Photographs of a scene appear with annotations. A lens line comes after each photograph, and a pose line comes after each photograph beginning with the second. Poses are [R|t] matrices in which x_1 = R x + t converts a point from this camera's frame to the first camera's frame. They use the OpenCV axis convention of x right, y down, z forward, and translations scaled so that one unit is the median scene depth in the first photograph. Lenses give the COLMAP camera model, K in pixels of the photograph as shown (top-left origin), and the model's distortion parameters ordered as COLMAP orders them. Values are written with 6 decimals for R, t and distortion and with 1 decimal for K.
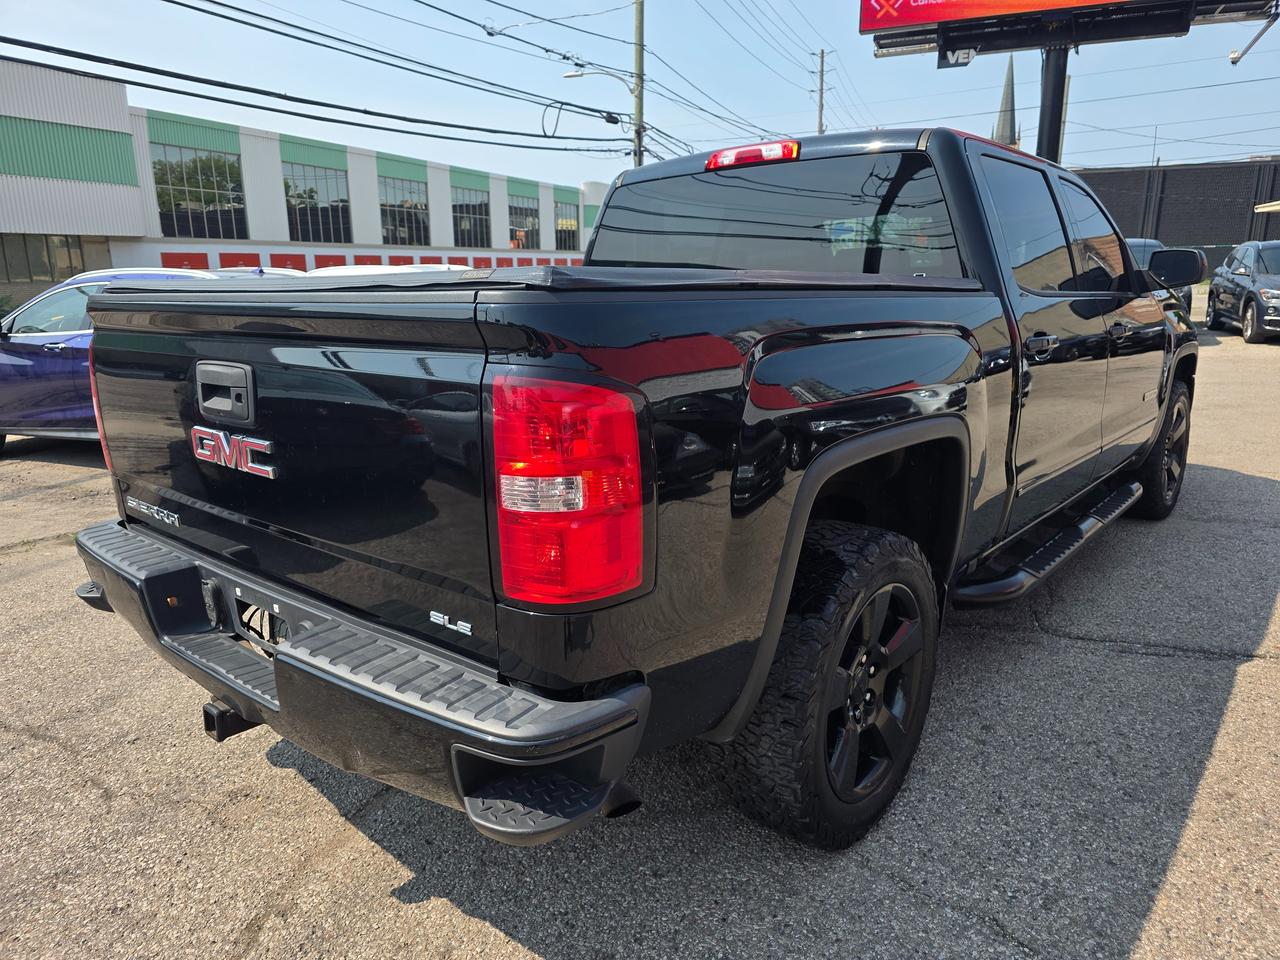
lens RADIAL K [[830.2, 0, 640.0], [0, 830.2, 480.0], [0, 0, 1]] dist [0.071049, -0.059024]
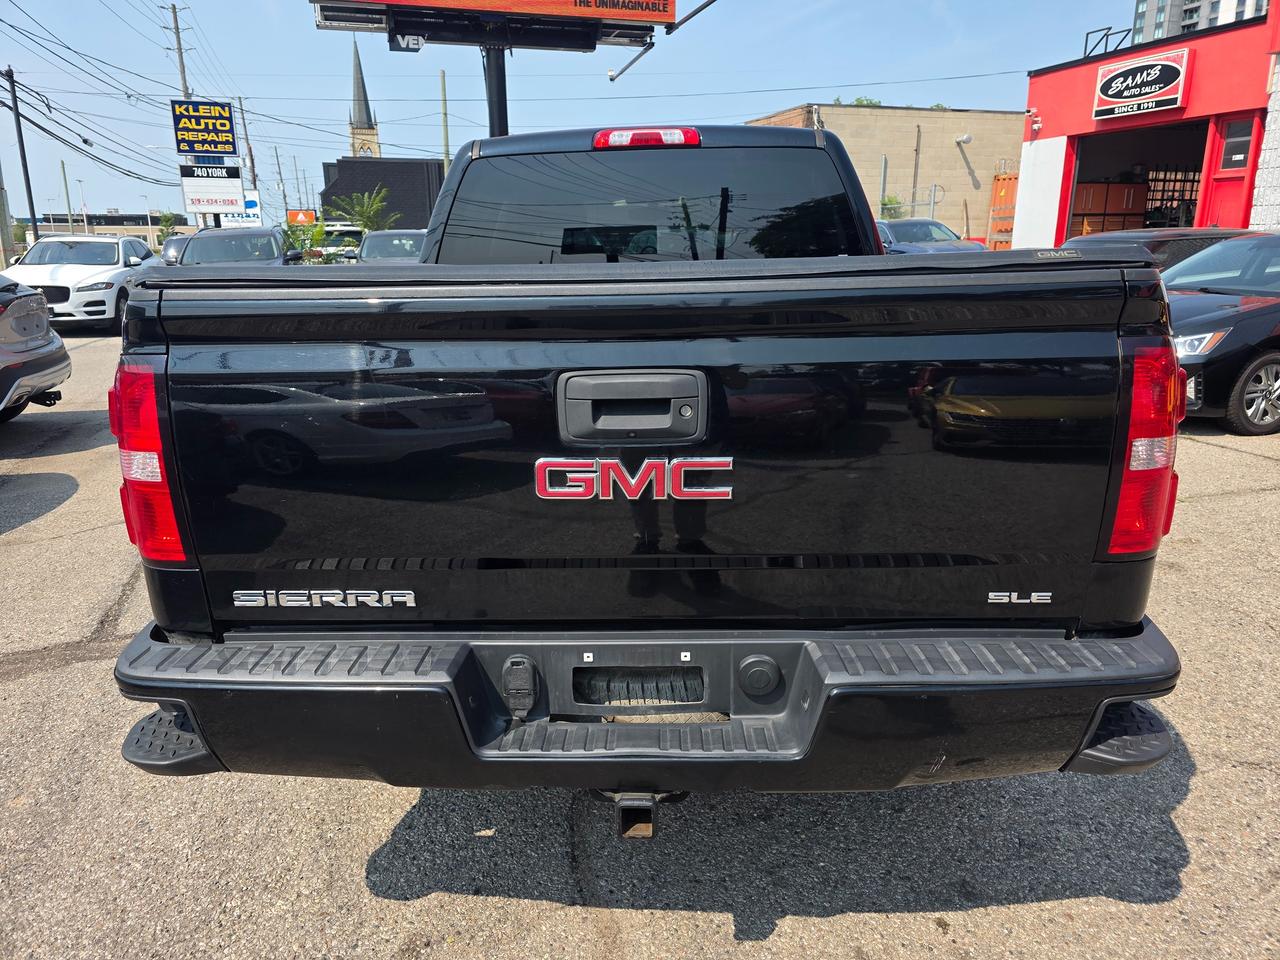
lens RADIAL K [[852.8, 0, 640.0], [0, 852.8, 480.0], [0, 0, 1]] dist [0.008809, -0.002506]
pose [[0.797619, -0.153947, 0.583185, -0.522833], [0.144846, 0.987474, 0.062565, -0.046031], [-0.585511, 0.034569, 0.809927, 0.183913]]
